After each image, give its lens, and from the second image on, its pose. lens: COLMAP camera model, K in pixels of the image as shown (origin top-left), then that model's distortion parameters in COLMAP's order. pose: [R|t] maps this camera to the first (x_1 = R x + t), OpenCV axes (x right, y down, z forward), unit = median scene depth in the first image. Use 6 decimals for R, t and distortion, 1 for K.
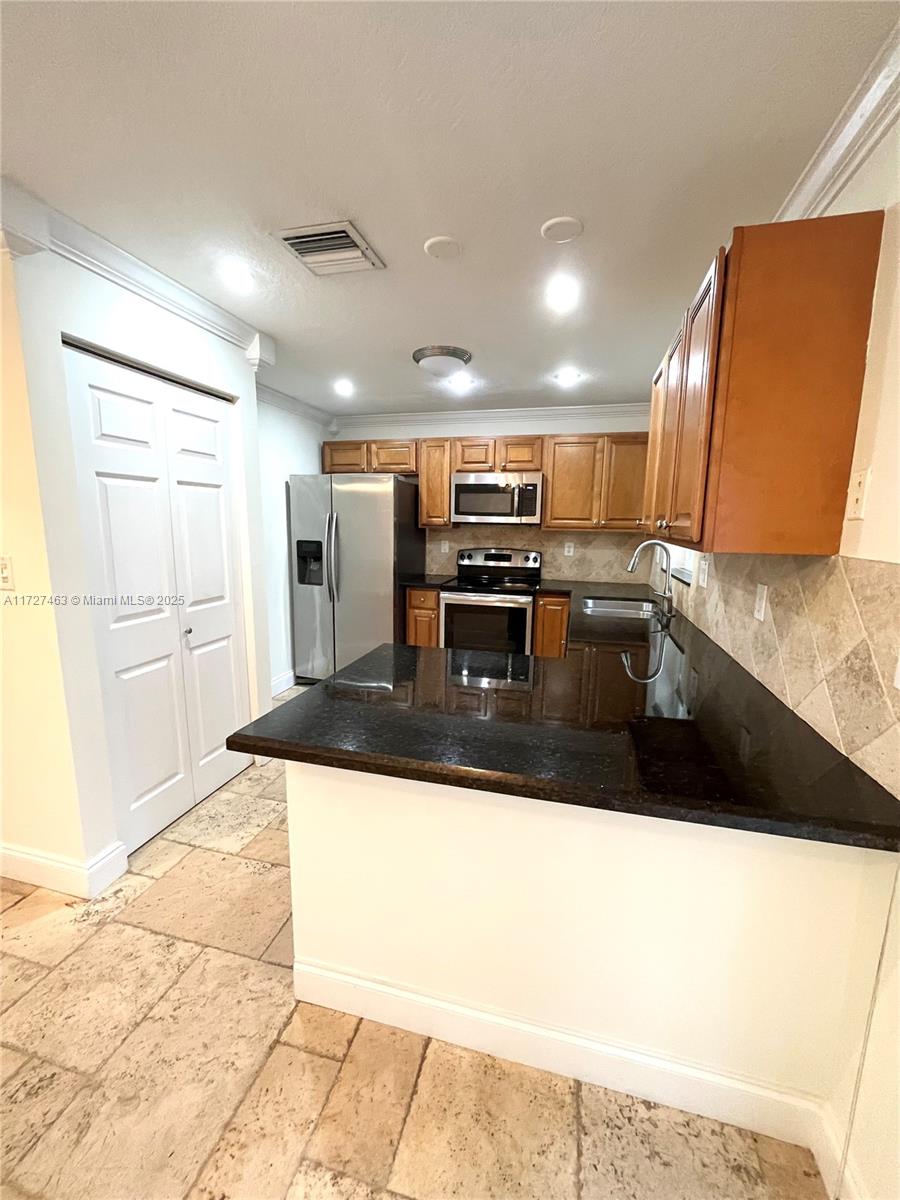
lens RADIAL K [[484.1, 0, 451.3], [0, 484.1, 598.7], [0, 0, 1]] dist [-0.002926, -0.000095]
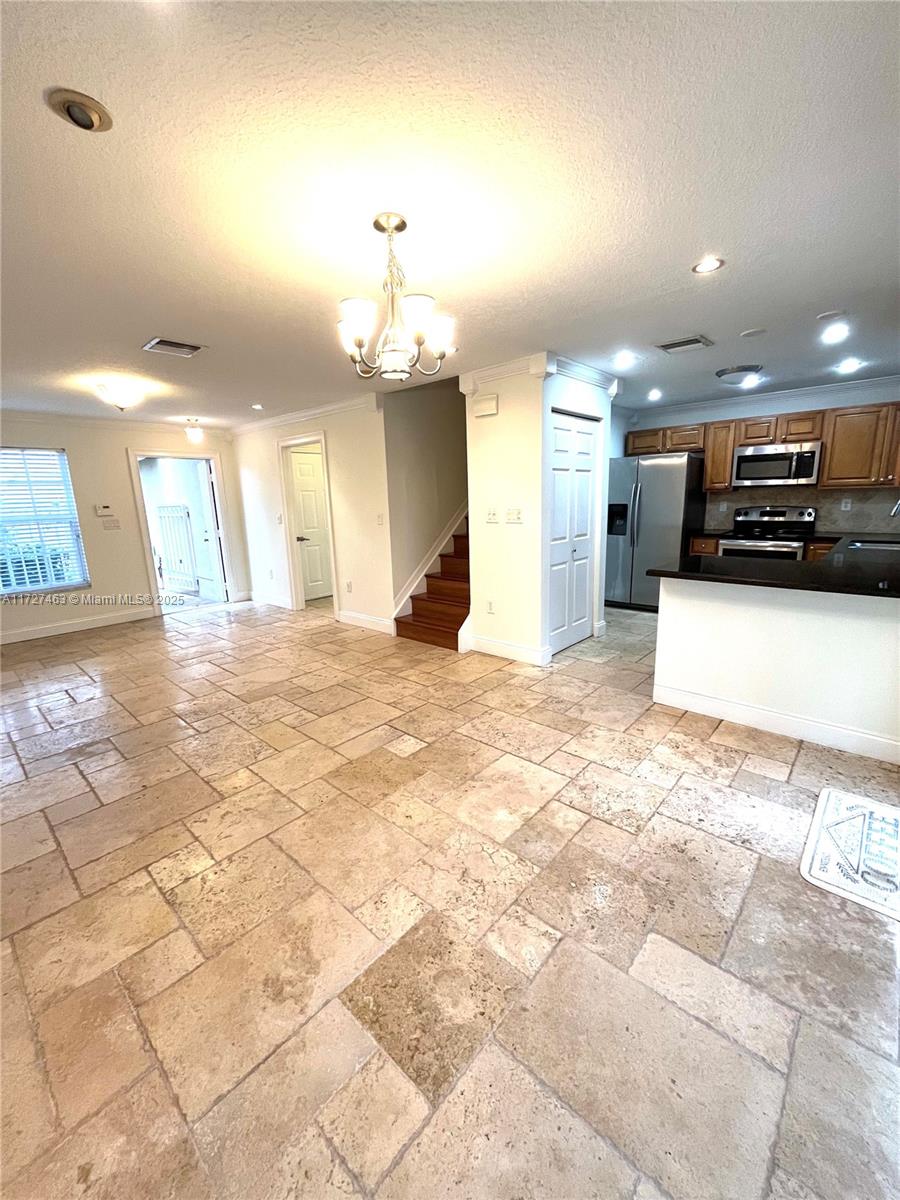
lens RADIAL K [[484.1, 0, 450.0], [0, 484.1, 598.5], [0, 0, 1]] dist [-0.002926, -0.000095]
pose [[0.885001, 0.057531, -0.462022, -0.053511], [-0.032953, 0.997588, 0.061098, 0.088398], [0.464422, -0.038846, 0.884762, -0.509782]]
